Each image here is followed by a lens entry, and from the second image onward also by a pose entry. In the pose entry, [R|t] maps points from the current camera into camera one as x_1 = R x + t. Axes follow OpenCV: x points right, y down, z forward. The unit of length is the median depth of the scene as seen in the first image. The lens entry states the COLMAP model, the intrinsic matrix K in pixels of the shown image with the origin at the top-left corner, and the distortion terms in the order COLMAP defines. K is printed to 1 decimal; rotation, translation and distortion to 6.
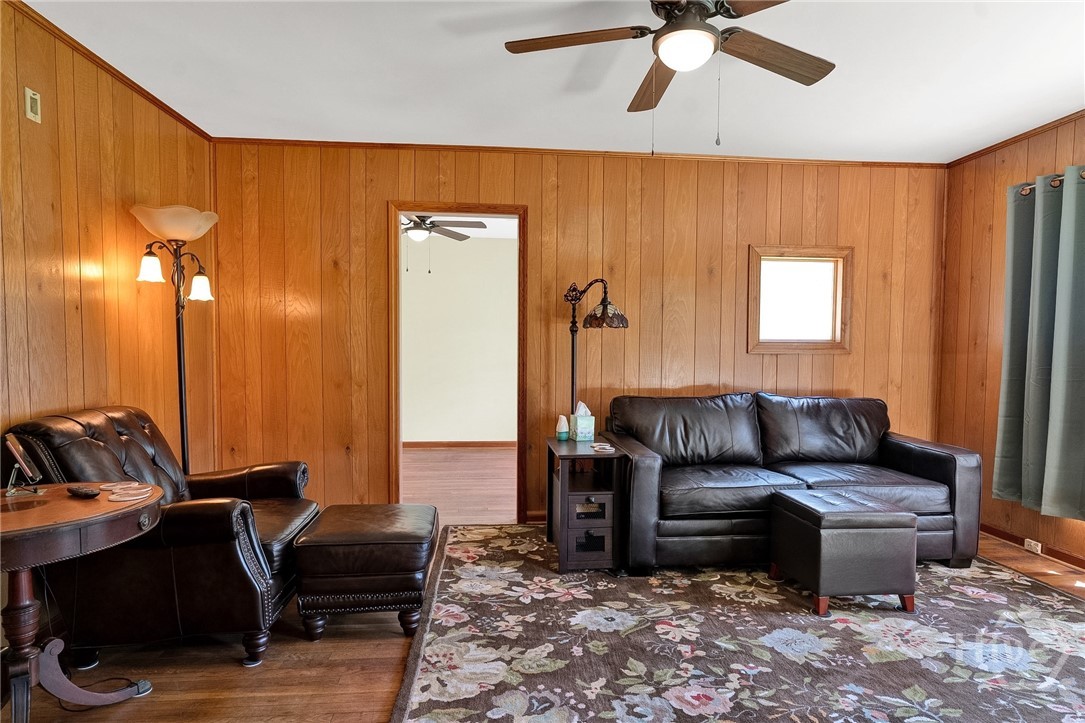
lens RADIAL K [[599.2, 0, 549.7], [0, 599.2, 380.6], [0, 0, 1]] dist [-0.006826, 0.006904]
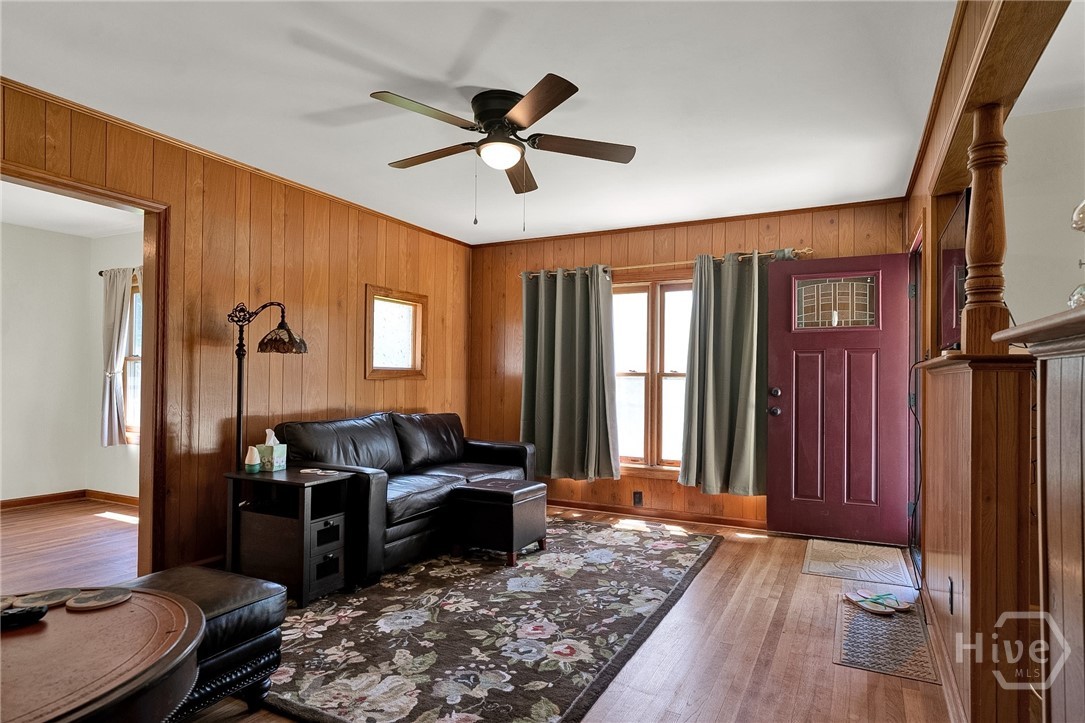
lens RADIAL K [[599.2, 0, 542.5], [0, 599.2, 378.6], [0, 0, 1]] dist [-0.006826, 0.006904]
pose [[0.544715, 0.000188, 0.838621, -0.611855], [0.039442, 0.998888, -0.025843, -0.005028], [-0.837693, 0.047154, 0.544101, 0.146090]]
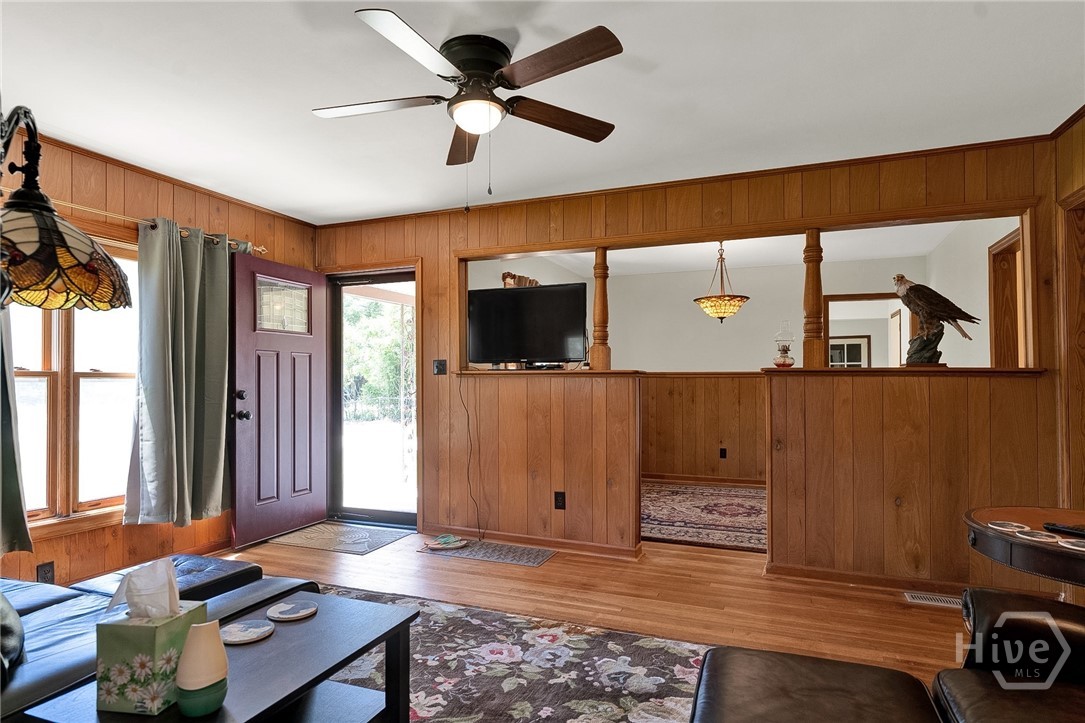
lens RADIAL K [[599.2, 0, 549.0], [0, 599.2, 371.7], [0, 0, 1]] dist [-0.006826, 0.006904]
pose [[-0.885762, 0.001122, 0.464139, -0.300394], [0.019272, 0.999224, 0.034363, -0.075682], [-0.463740, 0.039382, -0.885096, 1.405505]]
